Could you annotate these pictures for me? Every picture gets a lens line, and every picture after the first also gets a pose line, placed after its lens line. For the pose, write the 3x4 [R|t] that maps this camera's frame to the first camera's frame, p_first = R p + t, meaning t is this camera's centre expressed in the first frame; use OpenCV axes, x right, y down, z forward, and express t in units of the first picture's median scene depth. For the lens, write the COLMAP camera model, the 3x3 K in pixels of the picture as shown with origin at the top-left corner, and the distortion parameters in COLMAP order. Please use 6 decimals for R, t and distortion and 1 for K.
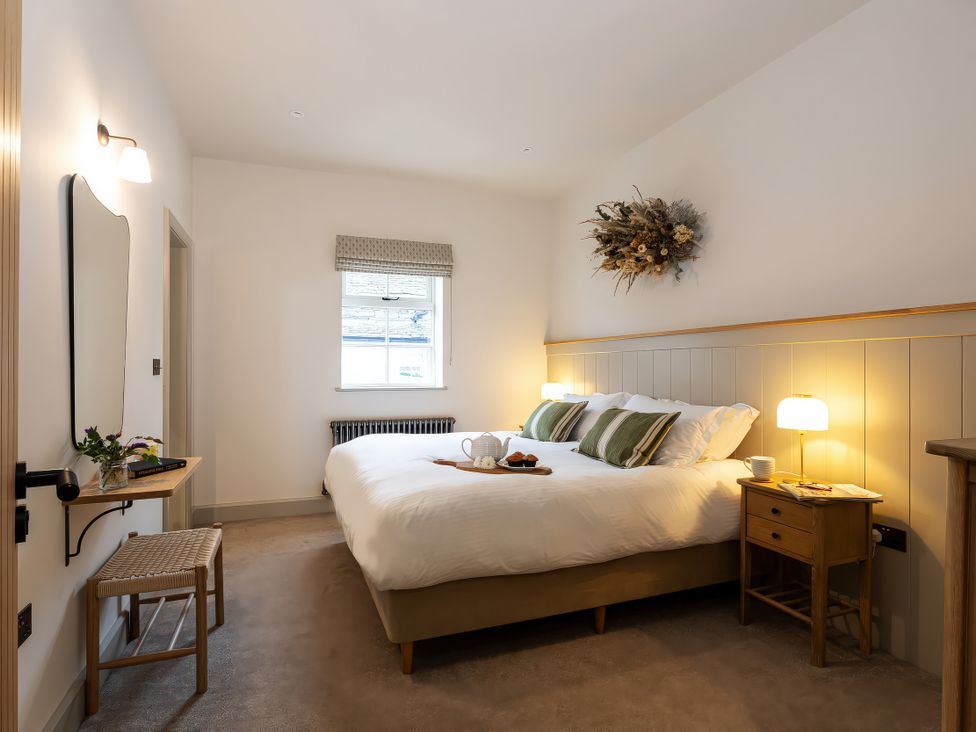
lens RADIAL K [[549.3, 0, 488.0], [0, 549.3, 366.0], [0, 0, 1]] dist [0.001643, 0.000301]
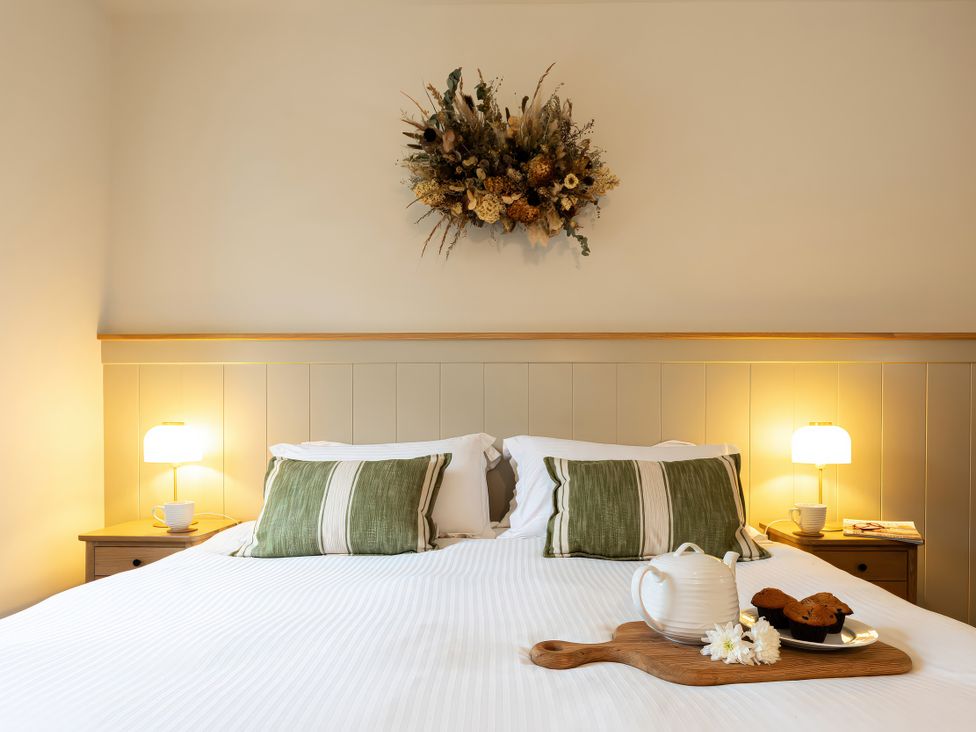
lens RADIAL K [[560.3, 0, 488.0], [0, 560.3, 399.4], [0, 0, 1]] dist [0.000960, 0.000053]
pose [[0.397638, -0.010092, 0.917487, -0.202081], [-0.004606, 0.999905, 0.012994, 0.003460], [-0.917531, -0.009393, 0.397553, 0.529012]]
